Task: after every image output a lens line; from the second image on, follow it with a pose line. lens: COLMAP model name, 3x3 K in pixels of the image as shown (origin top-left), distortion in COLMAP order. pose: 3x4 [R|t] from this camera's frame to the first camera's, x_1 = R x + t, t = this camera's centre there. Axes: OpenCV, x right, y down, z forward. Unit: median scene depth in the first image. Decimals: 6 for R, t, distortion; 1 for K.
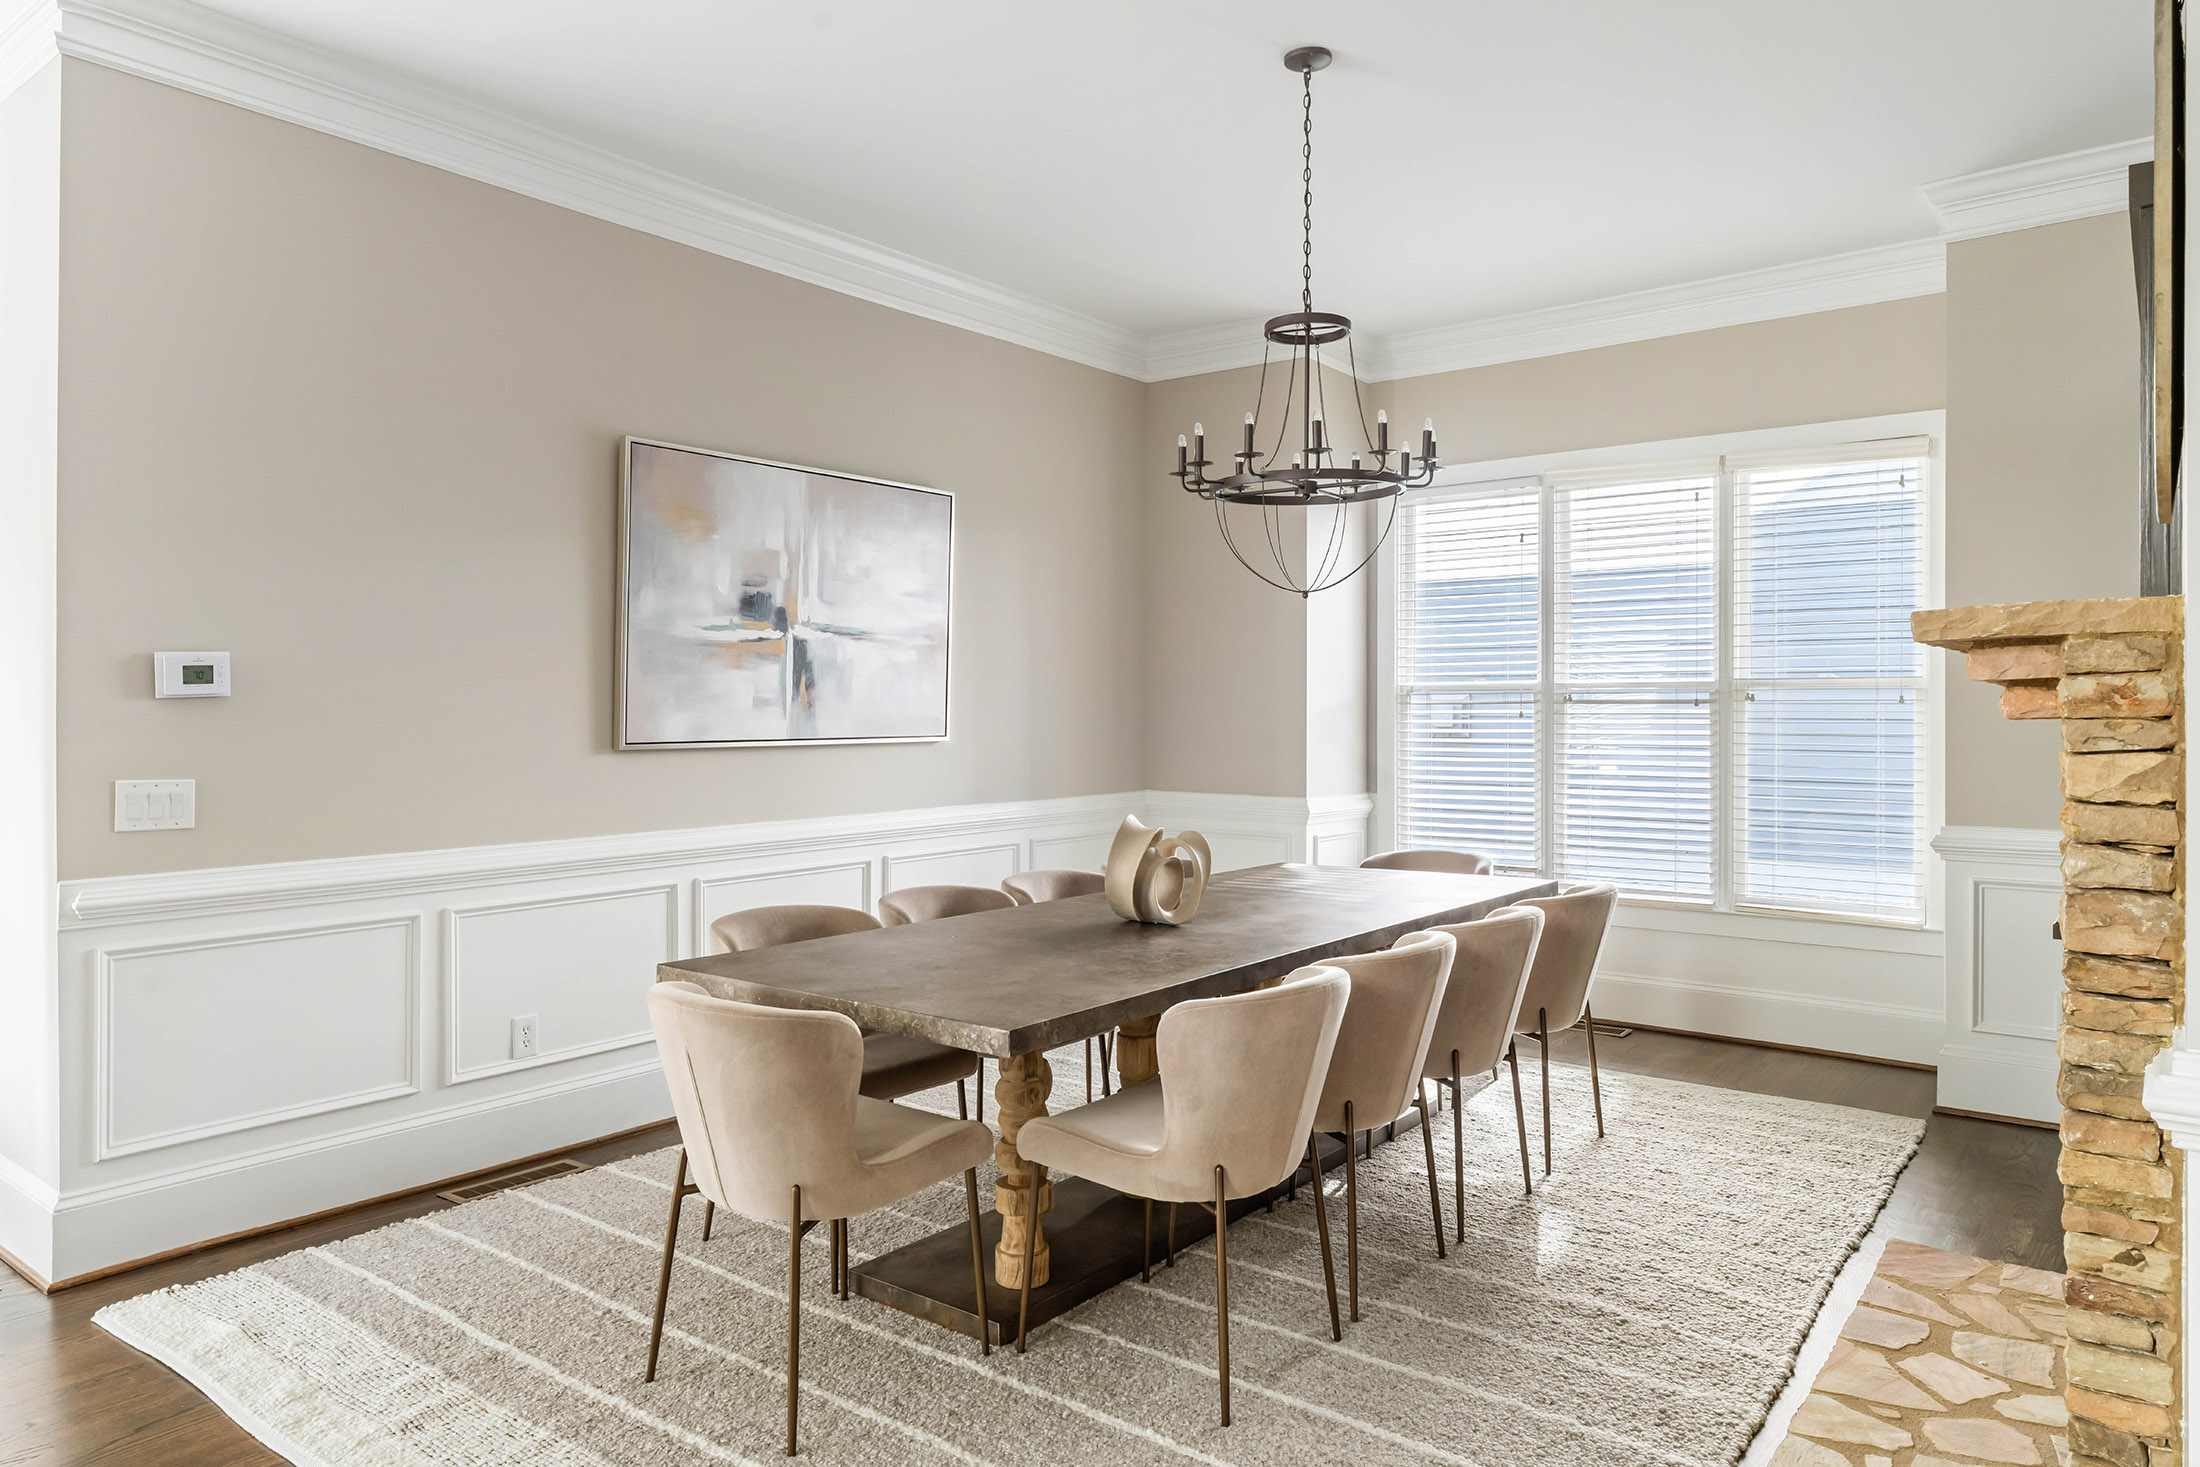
lens RADIAL K [[1395.3, 0, 1087.6], [0, 1395.3, 704.9], [0, 0, 1]] dist [-0.001674, -0.002289]
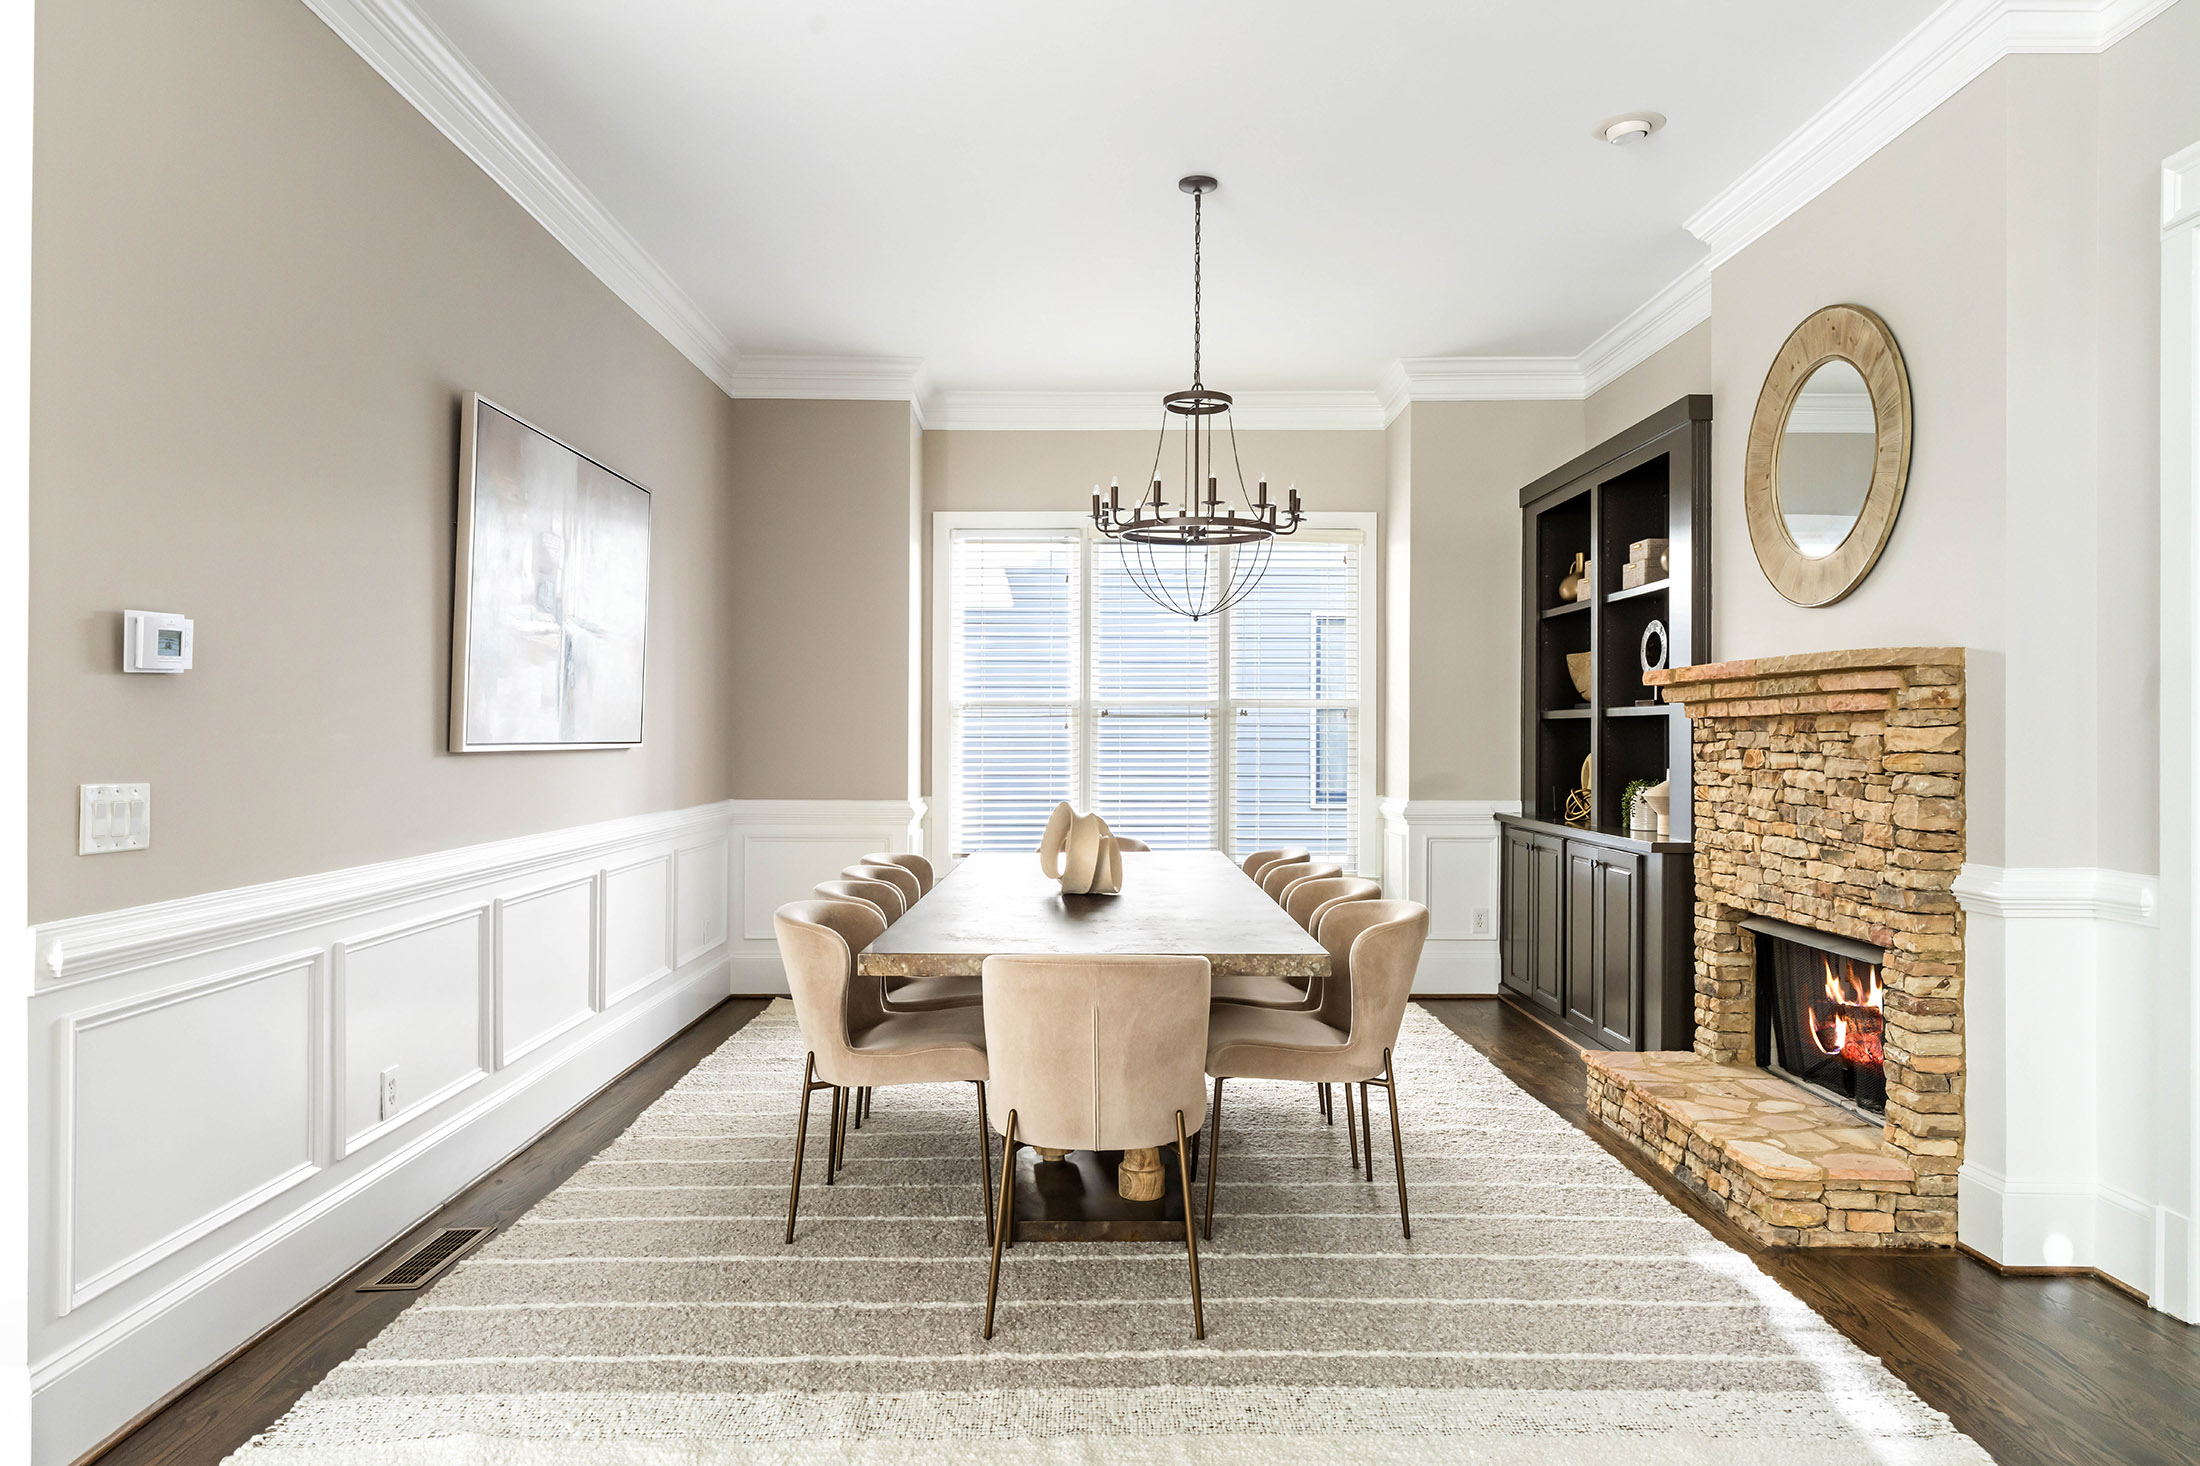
lens RADIAL K [[1347.2, 0, 1105.0], [0, 1347.2, 734.8], [0, 0, 1]] dist [-0.008458, 0.005042]
pose [[0.788892, 0.002763, 0.614525, -0.723798], [-0.003602, 0.999994, 0.000128, 0.027158], [-0.614521, -0.002315, 0.788897, 0.126680]]
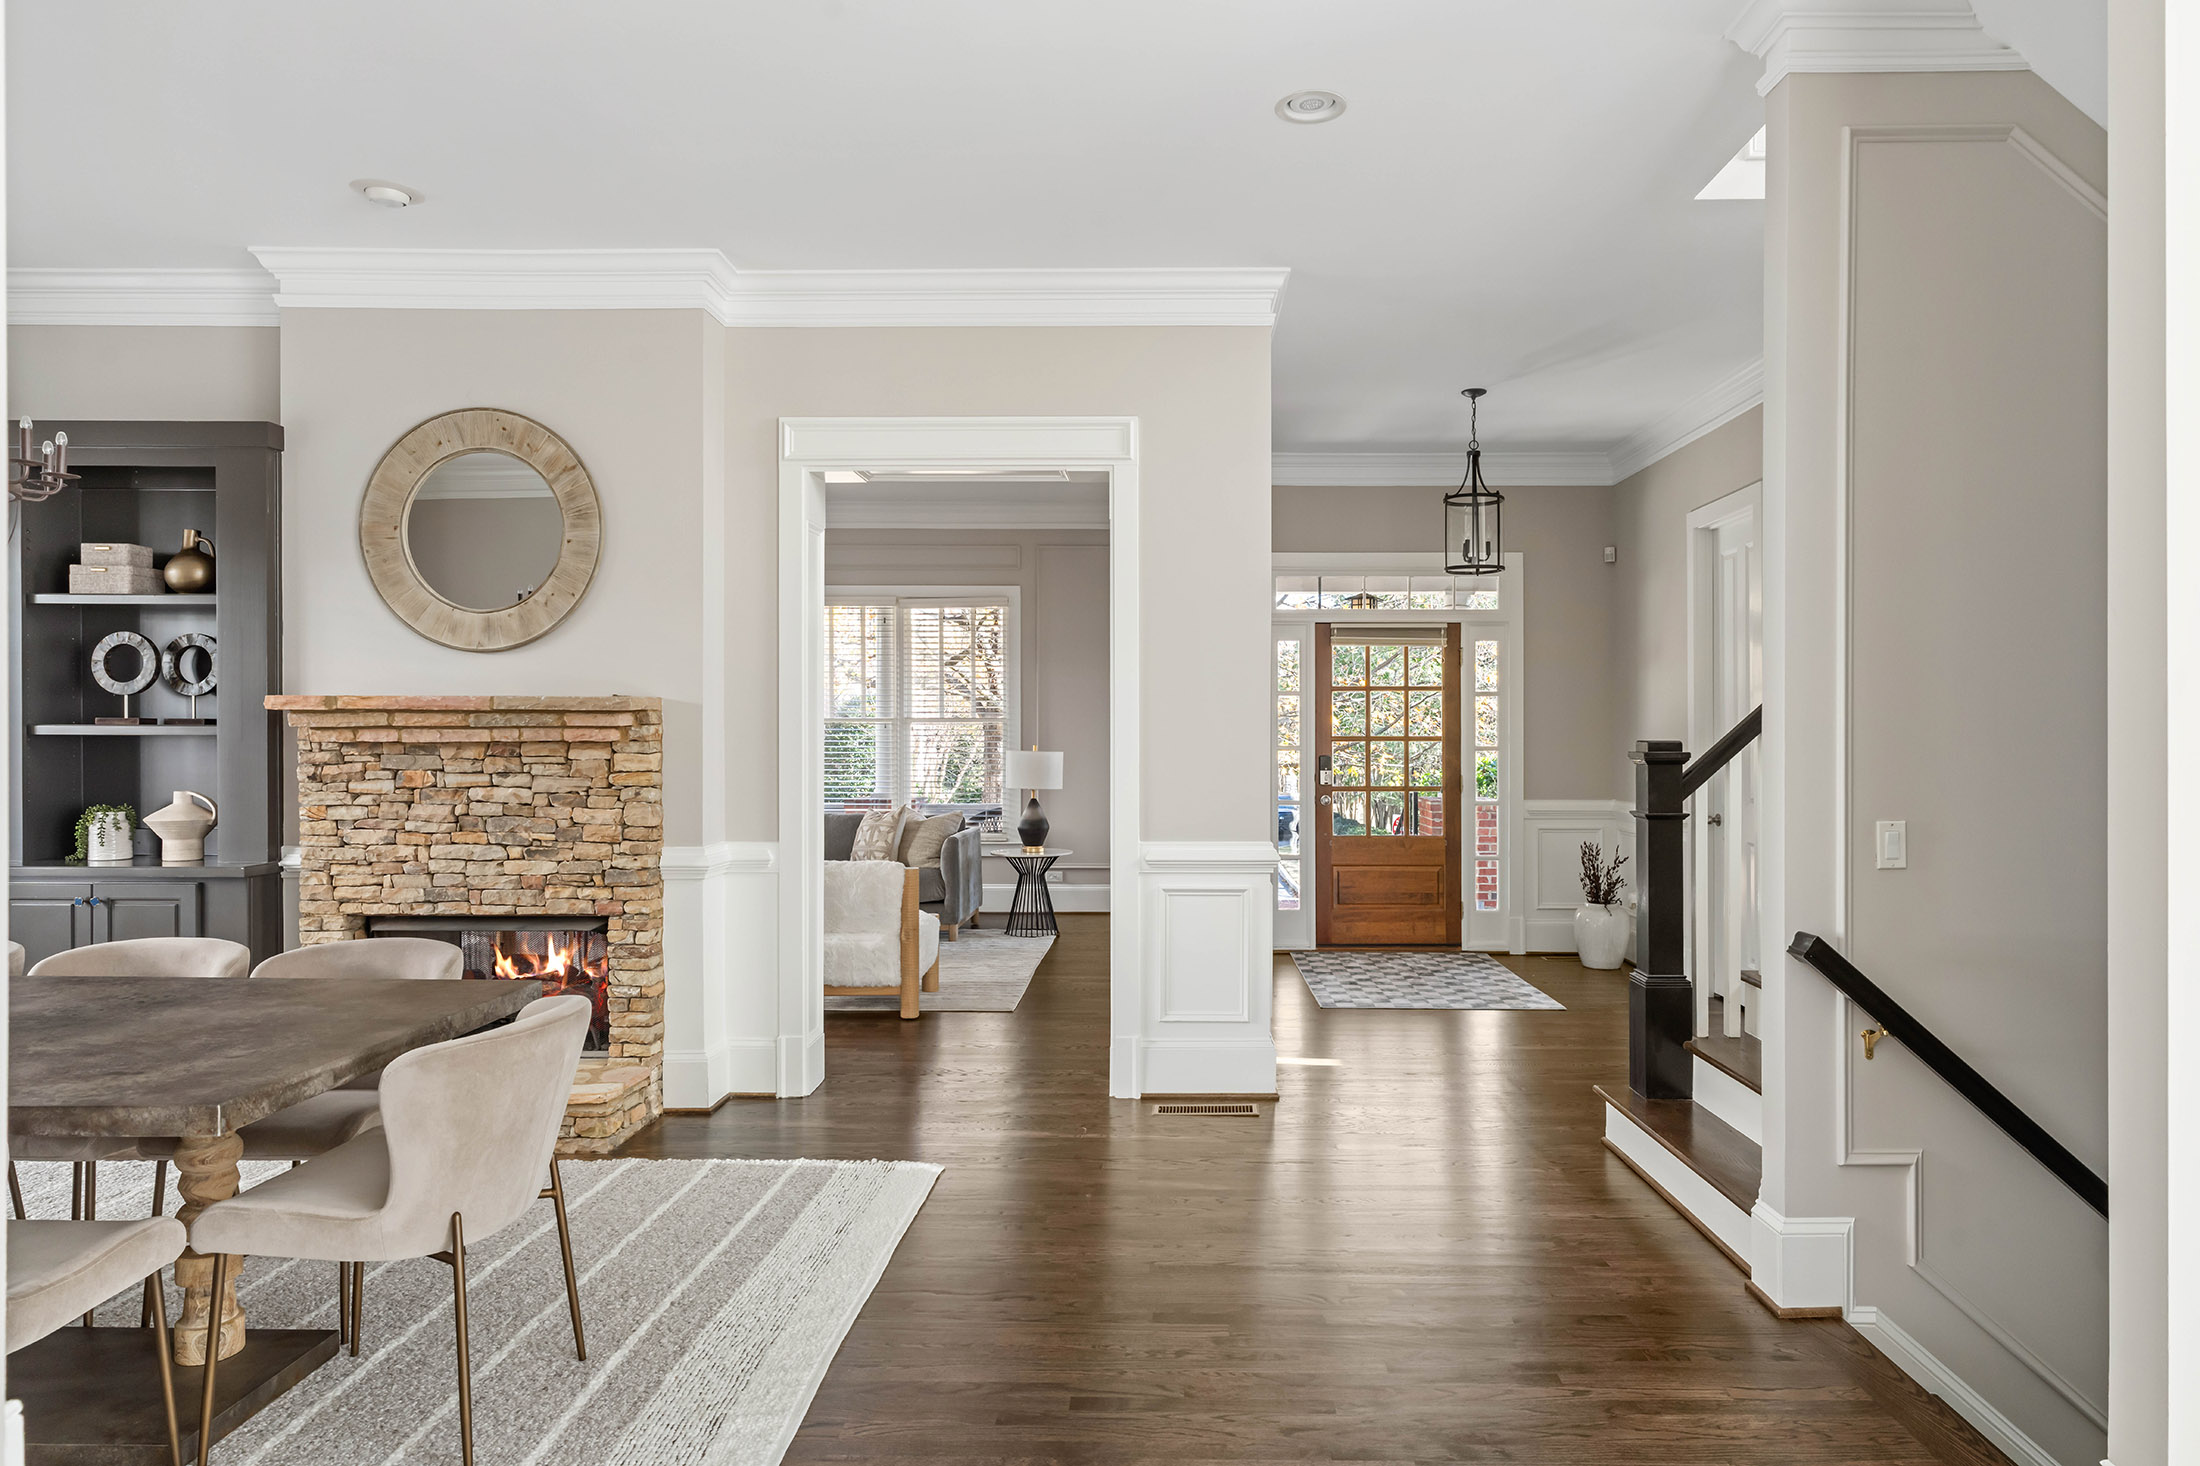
lens RADIAL K [[1349.2, 0, 1109.4], [0, 1349.2, 732.2], [0, 0, 1]] dist [0.001550, 0.000718]
pose [[-0.581950, -0.000098, 0.813225, -1.071320], [-0.003689, 0.999990, -0.002519, -0.001860], [-0.813216, -0.004466, -0.581944, 0.985413]]
